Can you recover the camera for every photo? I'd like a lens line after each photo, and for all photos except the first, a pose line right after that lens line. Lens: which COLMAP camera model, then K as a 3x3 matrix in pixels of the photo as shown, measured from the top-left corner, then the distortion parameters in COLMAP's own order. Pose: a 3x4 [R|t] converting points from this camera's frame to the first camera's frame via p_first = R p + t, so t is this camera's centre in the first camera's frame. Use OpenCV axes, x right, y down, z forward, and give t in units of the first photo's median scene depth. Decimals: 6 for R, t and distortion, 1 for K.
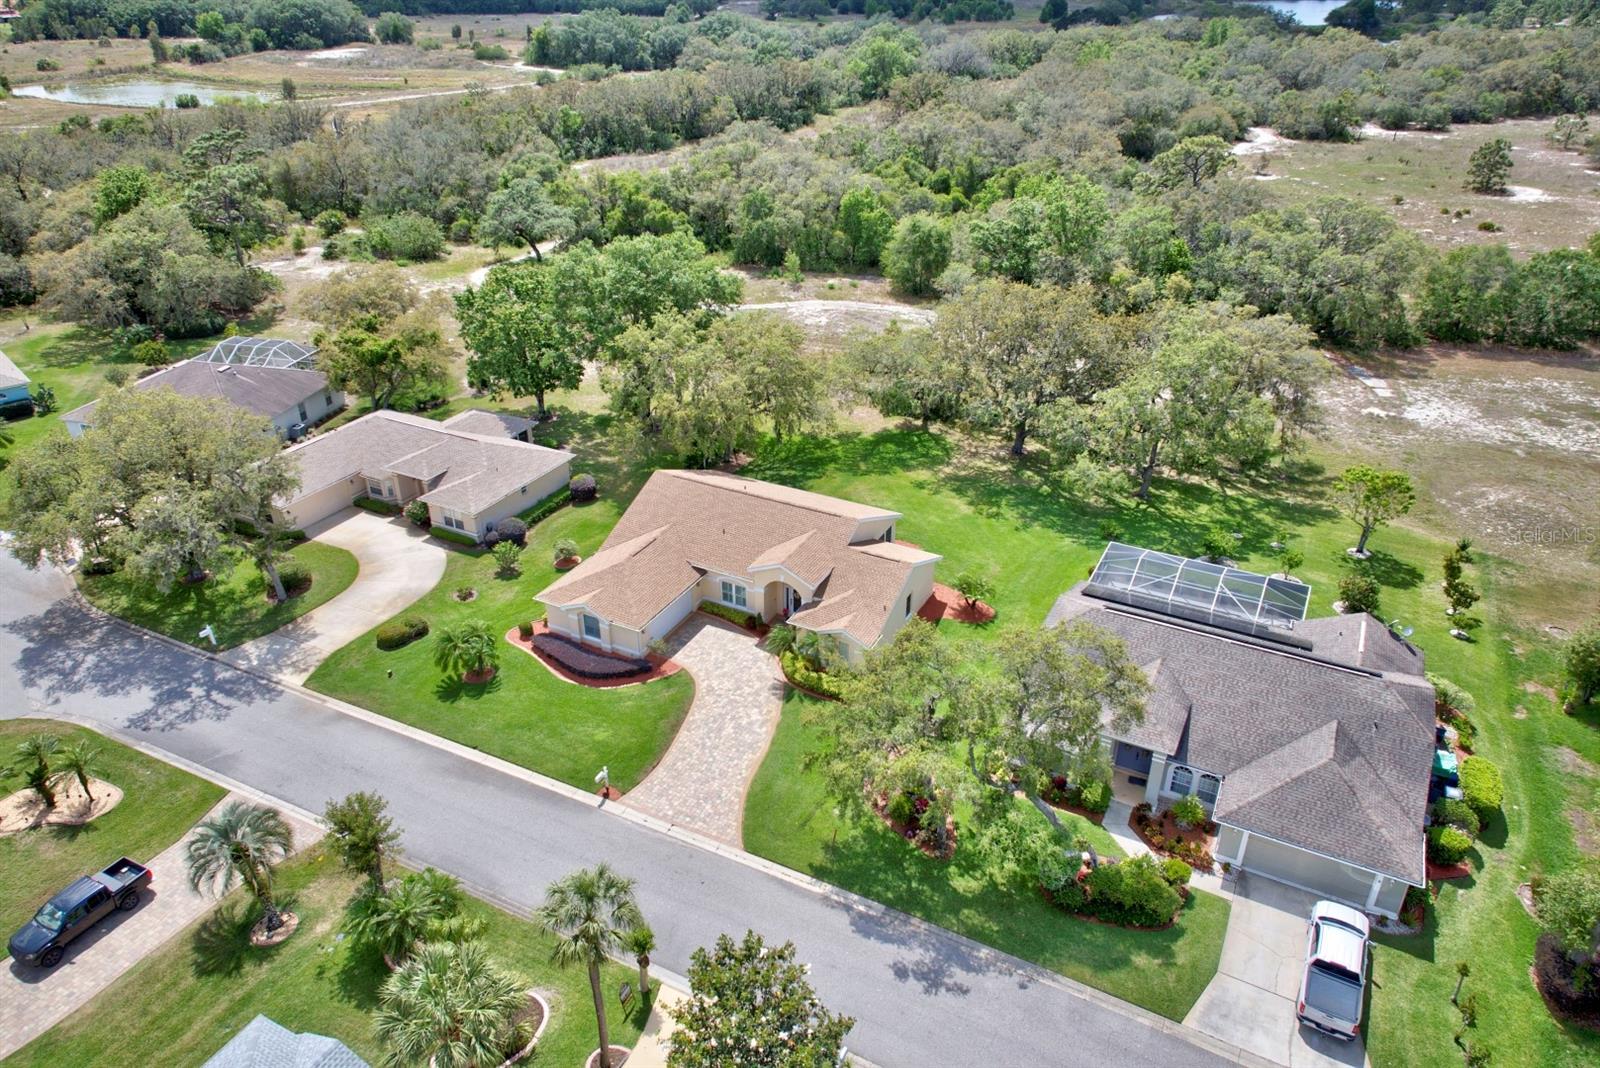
lens RADIAL K [[1073.0, 0, 798.8], [0, 1073.0, 536.5], [0, 0, 1]] dist [0.062047, -0.028115]
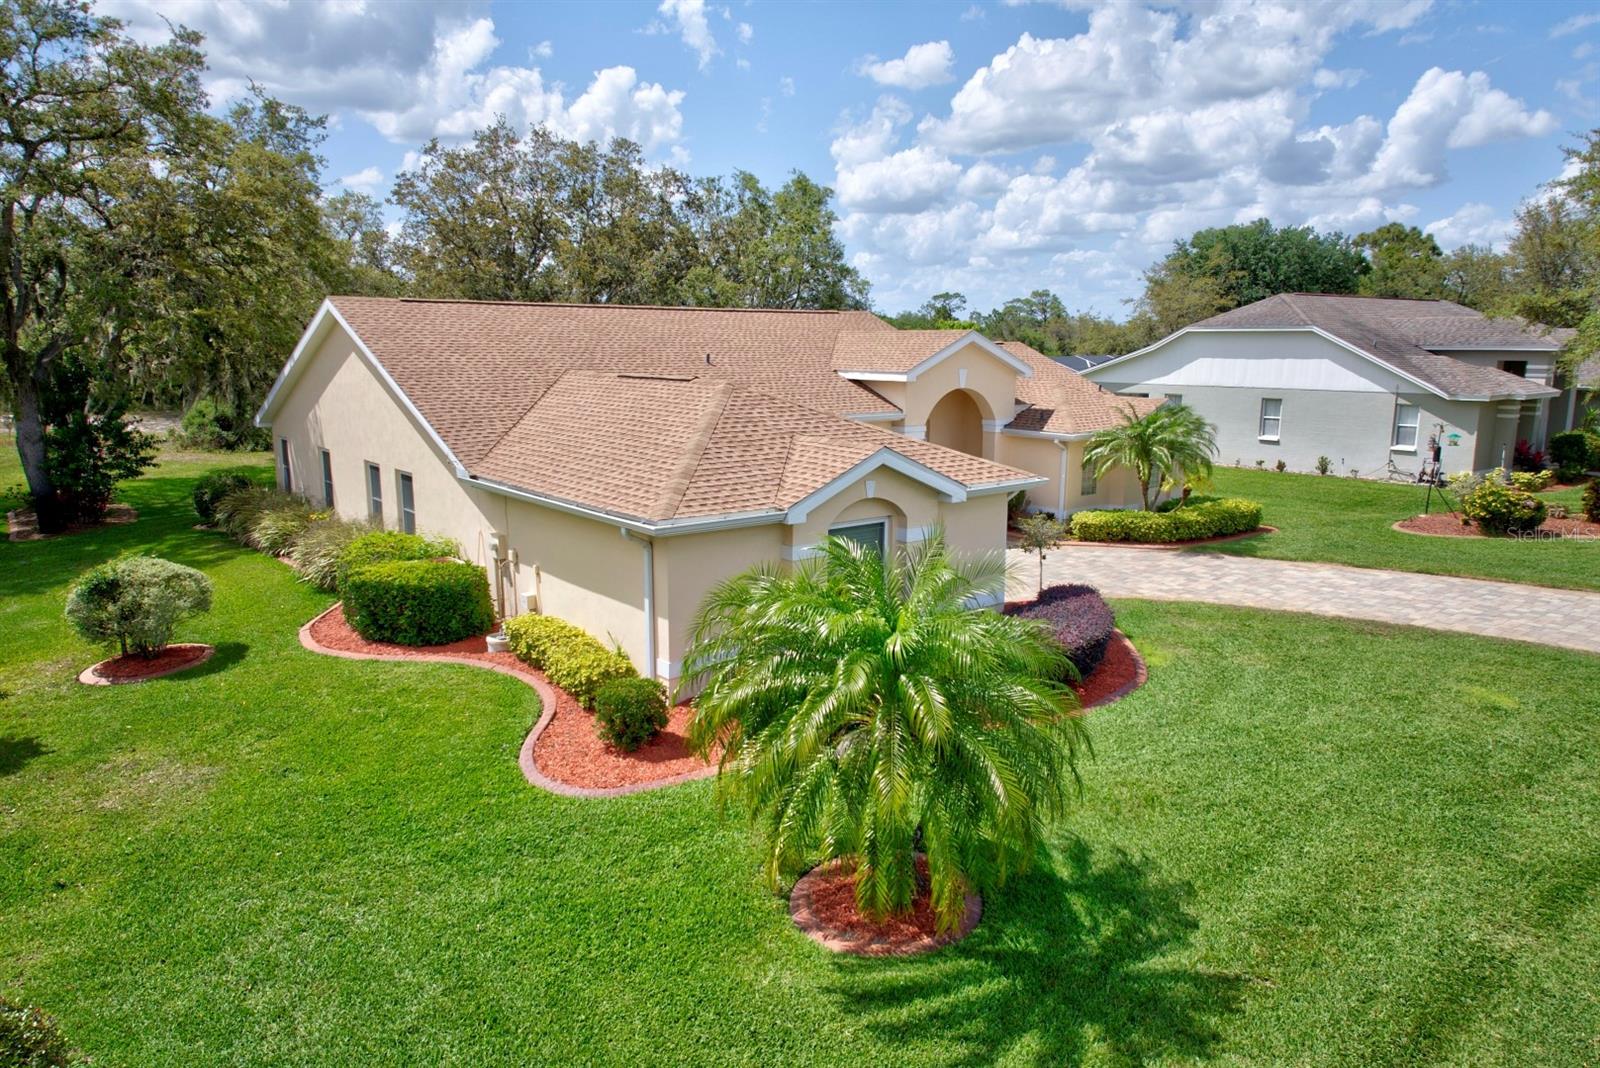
lens RADIAL K [[1073.0, 0, 791.7], [0, 1073.0, 544.6], [0, 0, 1]] dist [0.062047, -0.028115]
pose [[0.410549, -0.175645, 0.894762, -0.353351], [0.438470, 0.898403, -0.024827, 0.064540], [-0.799496, 0.402518, 0.445854, 0.744462]]
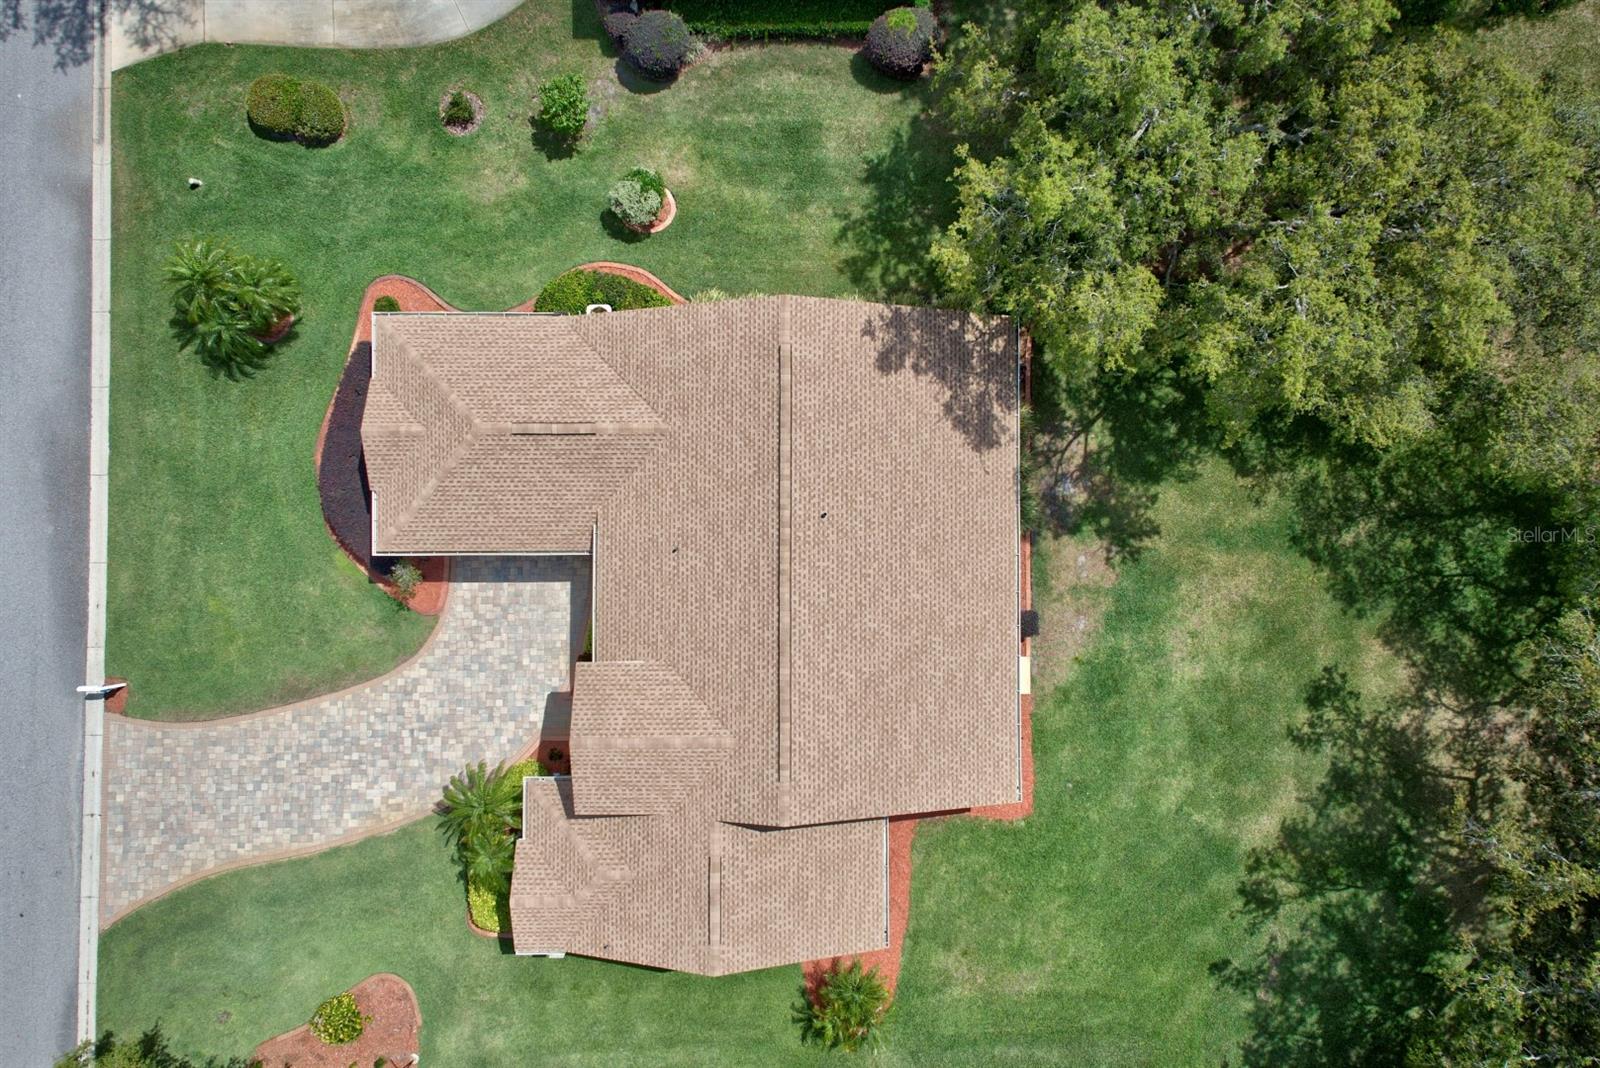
lens RADIAL K [[1073.0, 0, 800.0], [0, 1073.0, 536.9], [0, 0, 1]] dist [0.062047, -0.028115]
pose [[0.465079, 0.885007, -0.021560, -0.034102], [-0.420681, 0.242369, 0.874234, -0.393551], [0.778928, -0.397518, 0.485026, 0.722720]]
